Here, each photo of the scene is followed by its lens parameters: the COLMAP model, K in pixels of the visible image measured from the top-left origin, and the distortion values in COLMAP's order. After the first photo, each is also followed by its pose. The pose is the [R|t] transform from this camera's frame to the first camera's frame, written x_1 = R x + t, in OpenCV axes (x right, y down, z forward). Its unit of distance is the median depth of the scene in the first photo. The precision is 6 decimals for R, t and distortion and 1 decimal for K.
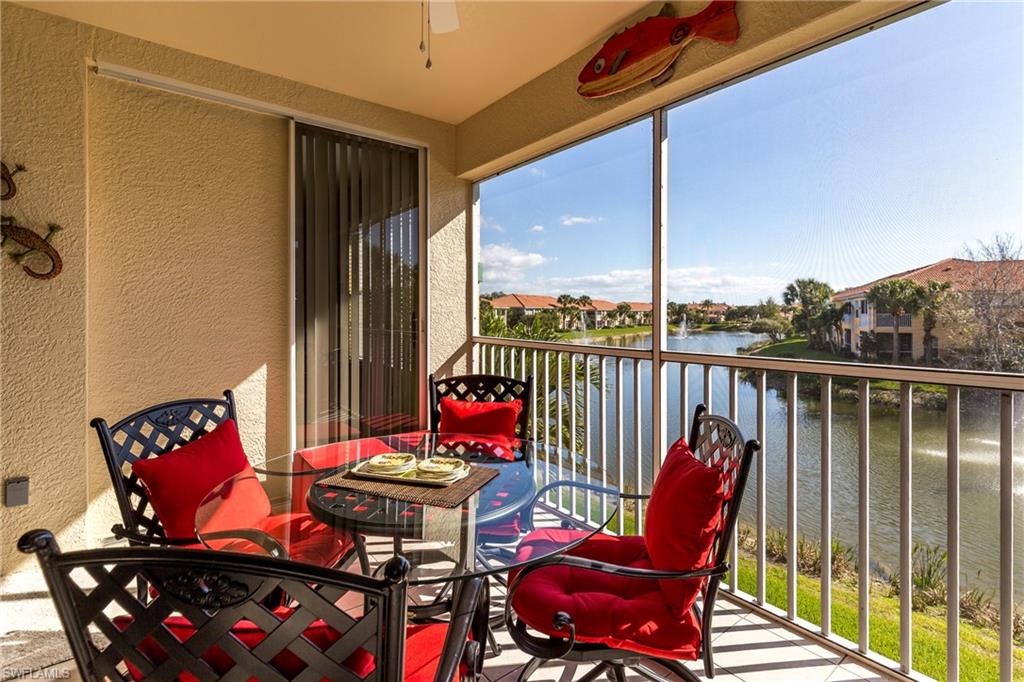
lens RADIAL K [[473.2, 0, 488.5], [0, 473.2, 315.2], [0, 0, 1]] dist [0.012507, -0.000469]
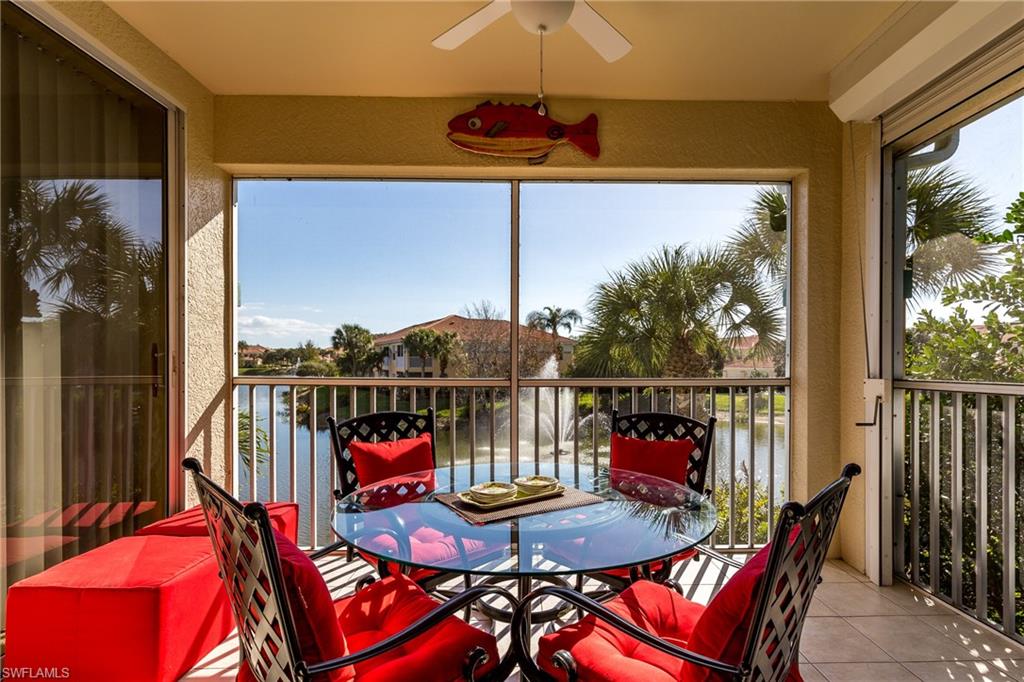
lens RADIAL K [[504.8, 0, 526.3], [0, 504.8, 358.0], [0, 0, 1]] dist [-0.002463, 0.000432]
pose [[0.594399, 0.001285, 0.804169, -0.410254], [-0.001043, 0.999999, -0.000828, 0.014115], [-0.804170, -0.000346, 0.594400, 0.131119]]
